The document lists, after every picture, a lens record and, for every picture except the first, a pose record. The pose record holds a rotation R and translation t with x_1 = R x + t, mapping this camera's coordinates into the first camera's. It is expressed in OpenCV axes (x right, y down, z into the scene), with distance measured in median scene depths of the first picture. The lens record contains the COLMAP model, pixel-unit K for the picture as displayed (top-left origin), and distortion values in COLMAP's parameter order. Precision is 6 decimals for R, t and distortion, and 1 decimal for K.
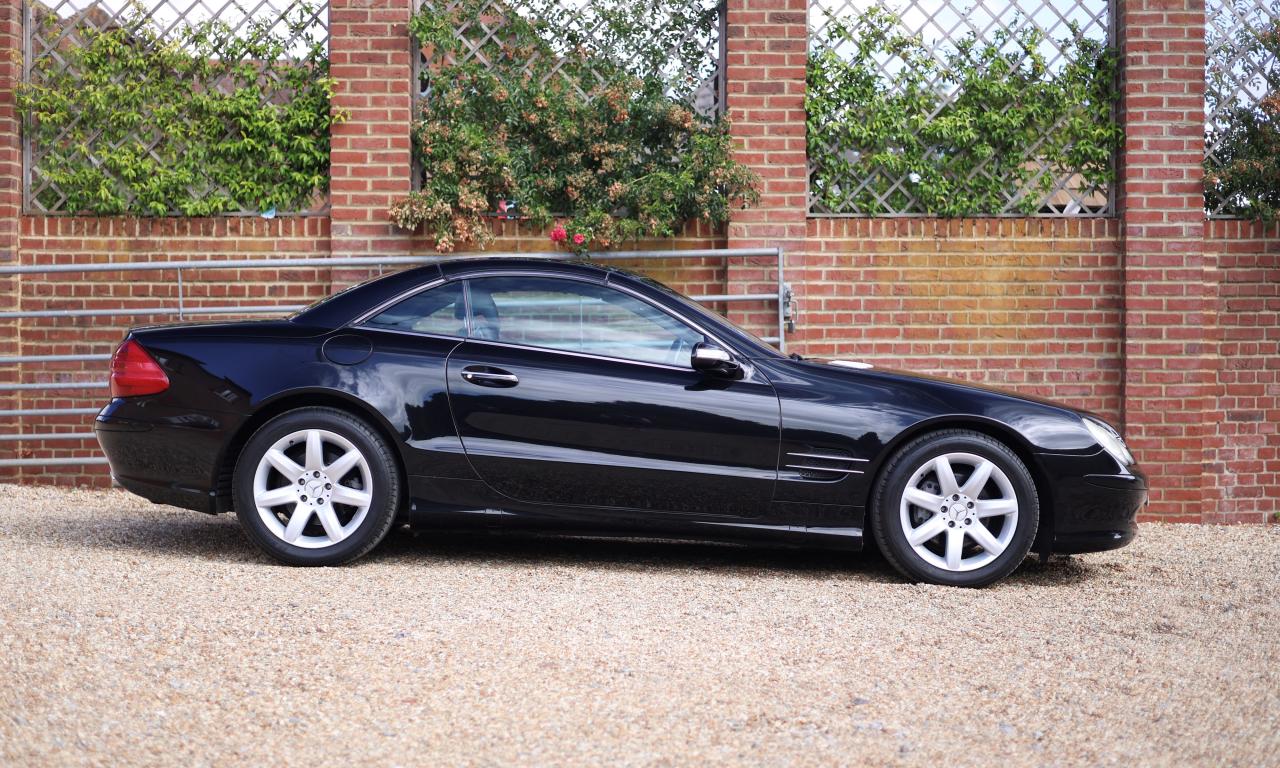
lens RADIAL K [[1870.6, 0, 642.0], [0, 1870.6, 372.2], [0, 0, 1]] dist [-0.000006, -0.028088]
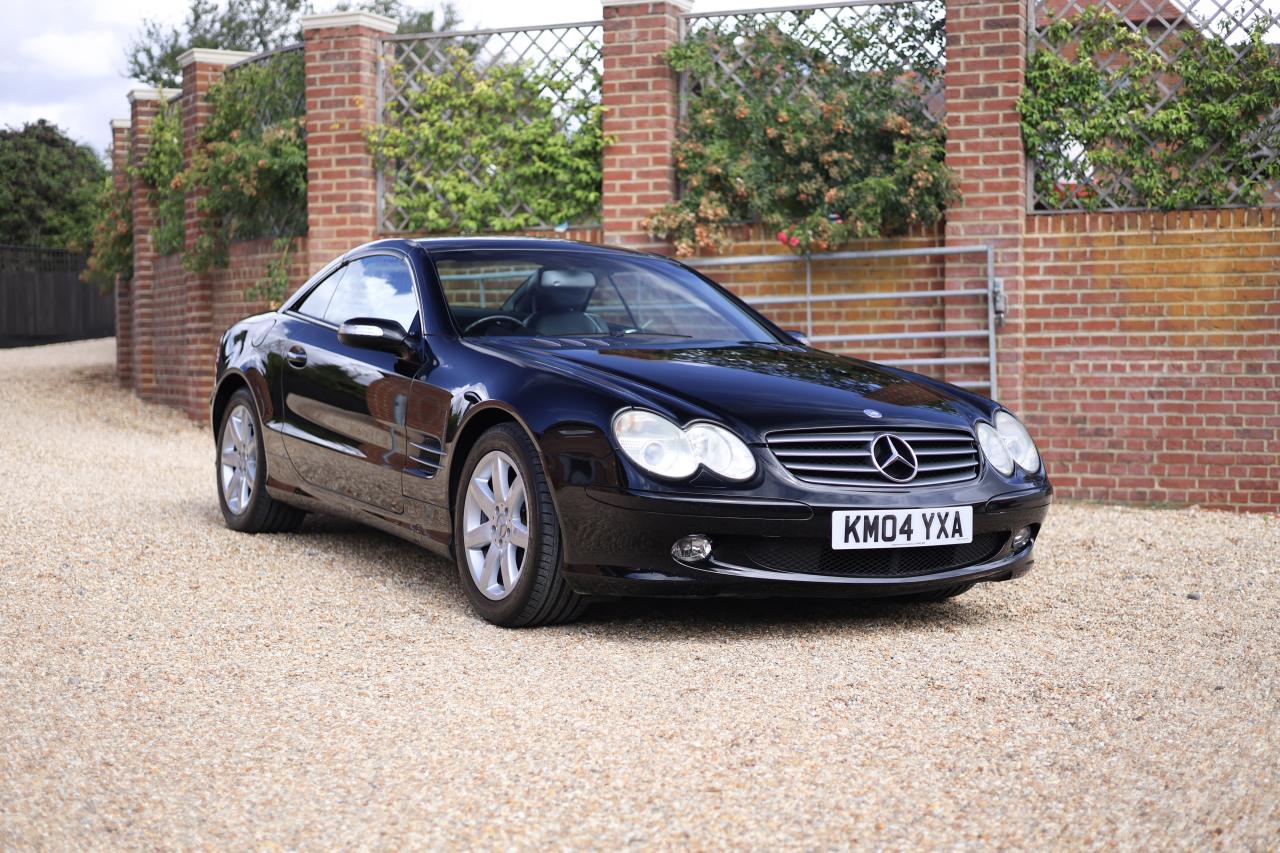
lens RADIAL K [[1965.1, 0, 640.0], [0, 1965.1, 426.5], [0, 0, 1]] dist [0.012423, -0.159583]
pose [[0.914173, 0.010379, -0.405191, 0.336366], [-0.002548, 0.999799, 0.019862, 0.013491], [0.405315, -0.017125, 0.914016, -0.084862]]
